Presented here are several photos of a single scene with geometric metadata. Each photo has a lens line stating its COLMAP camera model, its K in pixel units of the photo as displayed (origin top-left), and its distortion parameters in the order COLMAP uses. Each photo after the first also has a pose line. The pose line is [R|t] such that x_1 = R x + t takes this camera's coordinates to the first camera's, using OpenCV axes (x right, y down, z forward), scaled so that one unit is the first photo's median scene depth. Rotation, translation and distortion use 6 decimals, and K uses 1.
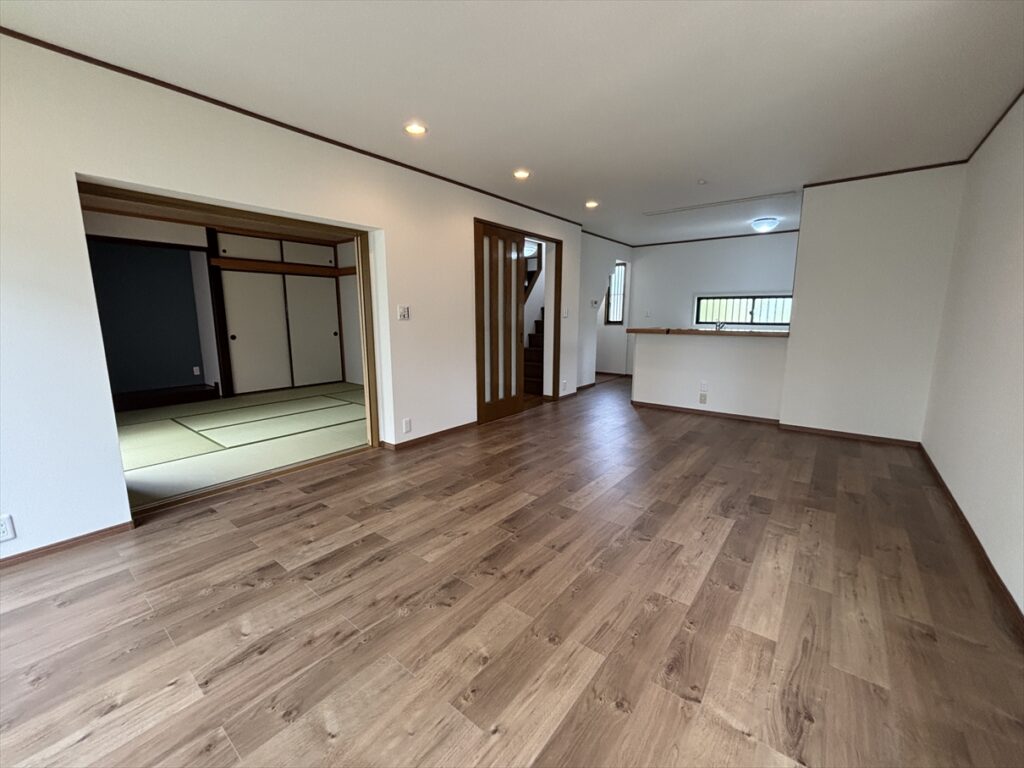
lens RADIAL K [[415.5, 0, 506.9], [0, 415.5, 387.5], [0, 0, 1]] dist [-0.003497, 0.000897]
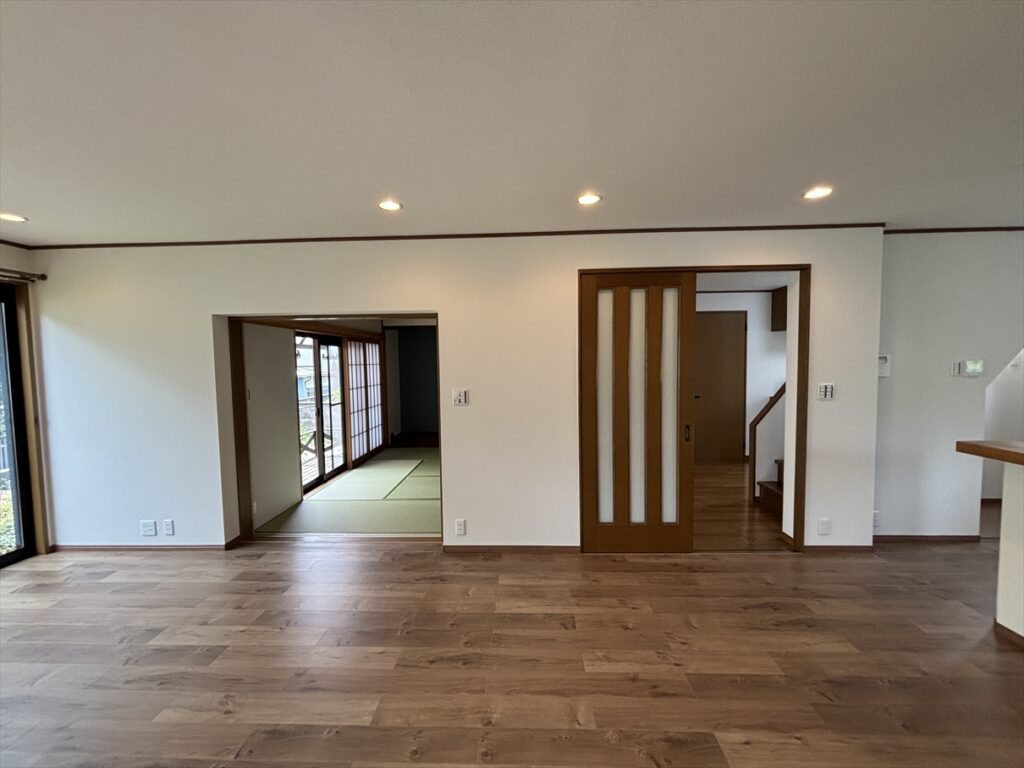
lens RADIAL K [[415.5, 0, 511.0], [0, 415.5, 378.8], [0, 0, 1]] dist [-0.003497, 0.000897]
pose [[0.592045, 0.025420, -0.805504, 0.502945], [-0.122417, 0.990741, -0.058710, -0.173967], [0.796553, 0.133366, 0.589675, 0.542243]]
